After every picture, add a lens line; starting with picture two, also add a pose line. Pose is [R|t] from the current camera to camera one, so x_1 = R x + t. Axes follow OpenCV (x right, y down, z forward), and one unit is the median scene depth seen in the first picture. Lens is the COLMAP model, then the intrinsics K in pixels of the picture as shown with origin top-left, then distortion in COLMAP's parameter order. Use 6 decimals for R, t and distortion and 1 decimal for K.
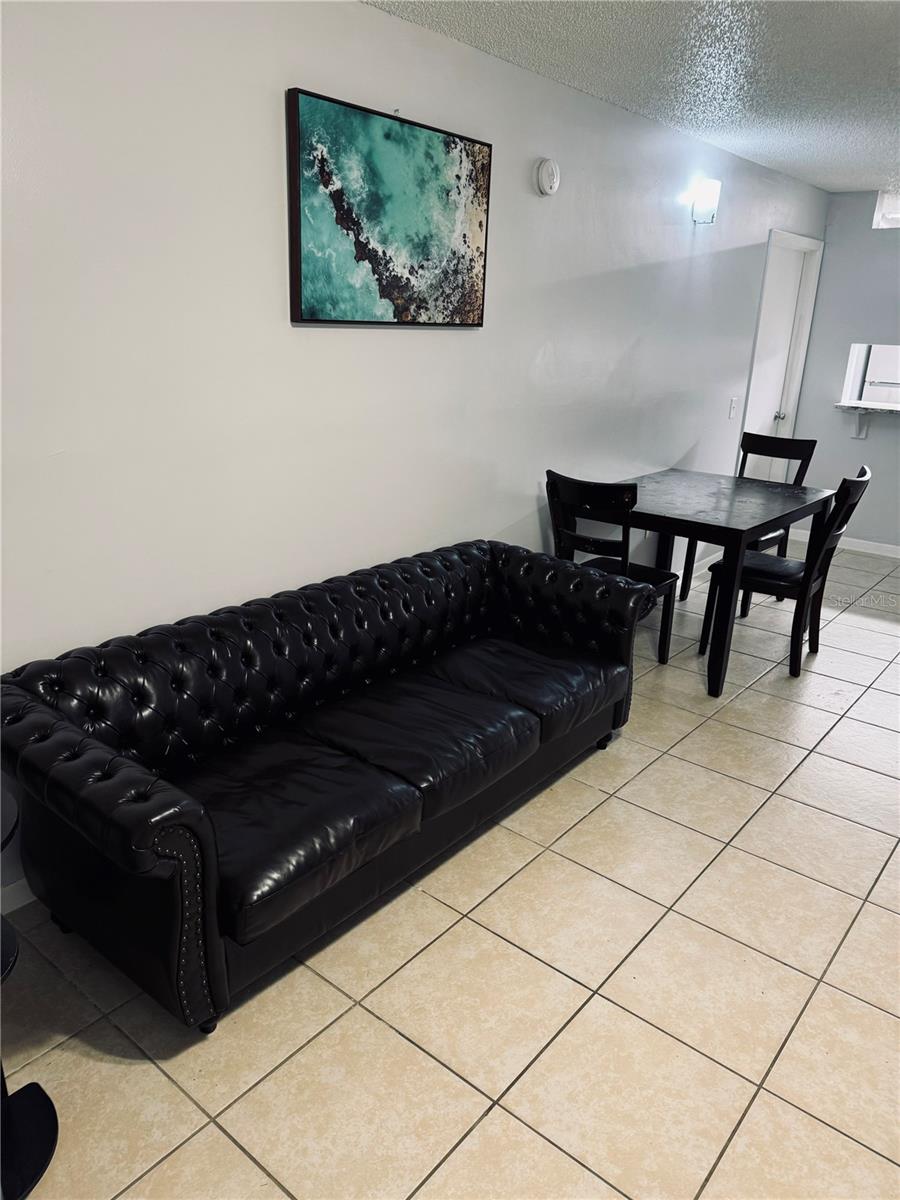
lens RADIAL K [[832.1, 0, 444.2], [0, 832.1, 606.4], [0, 0, 1]] dist [0.022275, -0.042720]
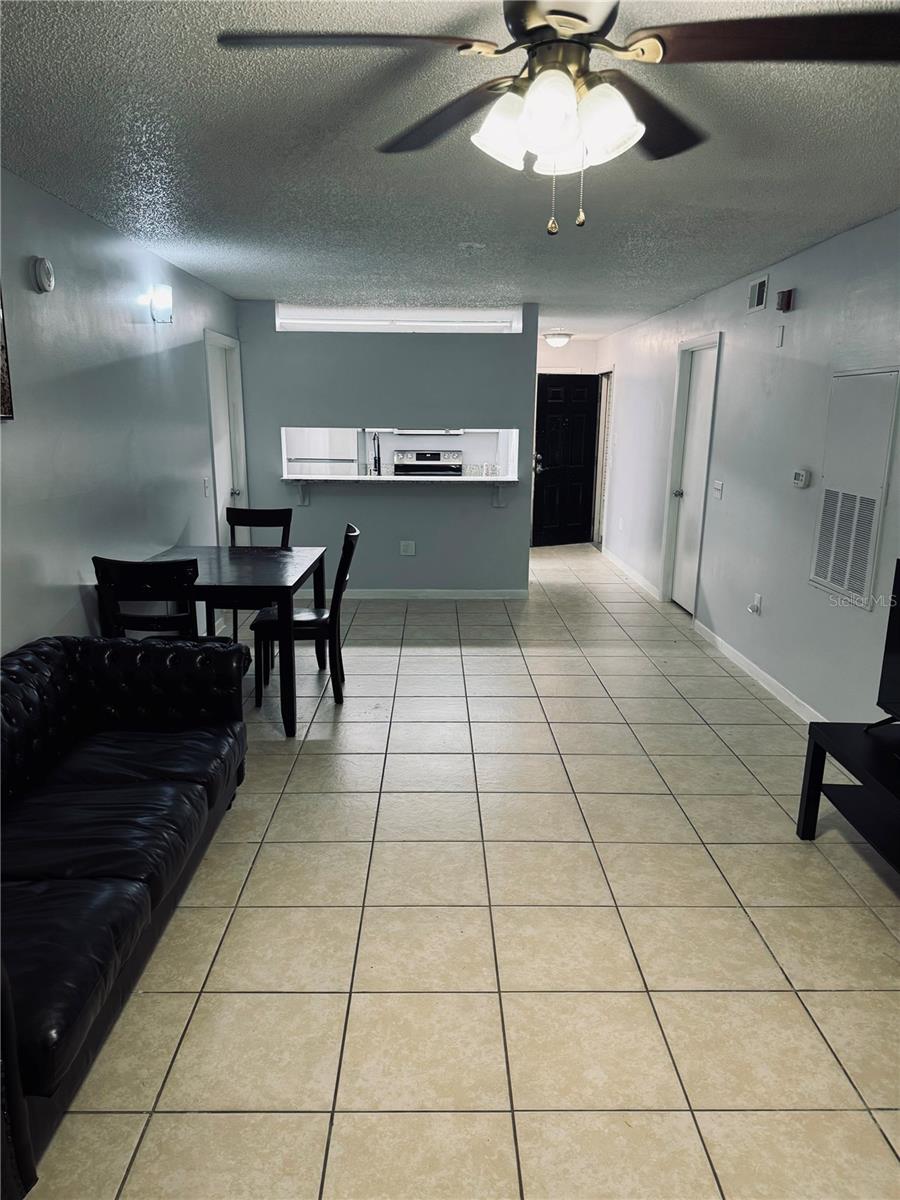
lens RADIAL K [[832.1, 0, 453.2], [0, 832.1, 597.9], [0, 0, 1]] dist [0.022275, -0.042720]
pose [[0.757604, -0.159391, 0.632954, -0.251287], [0.225331, 0.973976, -0.024440, 0.003343], [-0.612586, 0.161140, 0.773804, -0.026978]]
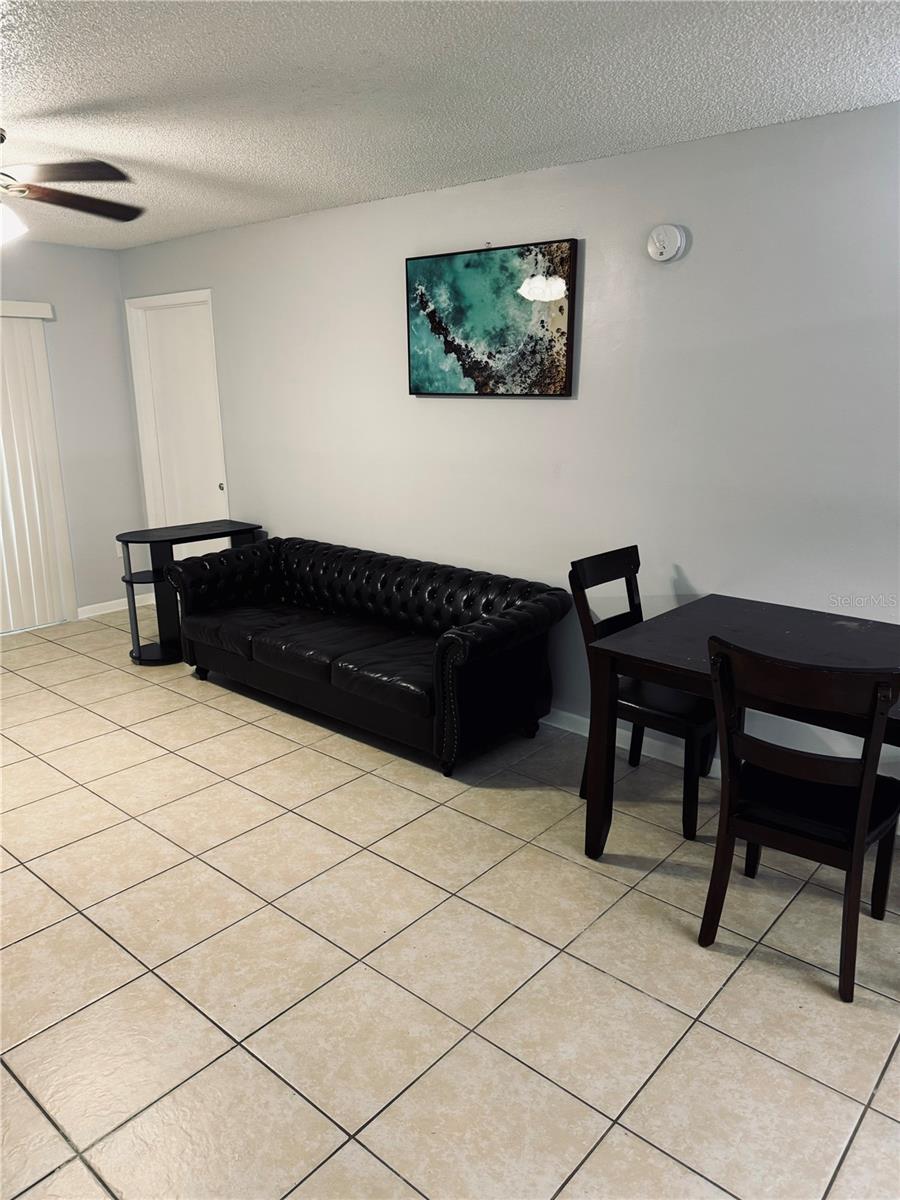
lens RADIAL K [[832.1, 0, 484.7], [0, 832.1, 618.9], [0, 0, 1]] dist [0.022275, -0.042720]
pose [[0.008227, 0.255402, -0.966800, 1.393931], [-0.319495, 0.916827, 0.239482, -0.344055], [0.947552, 0.306918, 0.089142, 1.034400]]
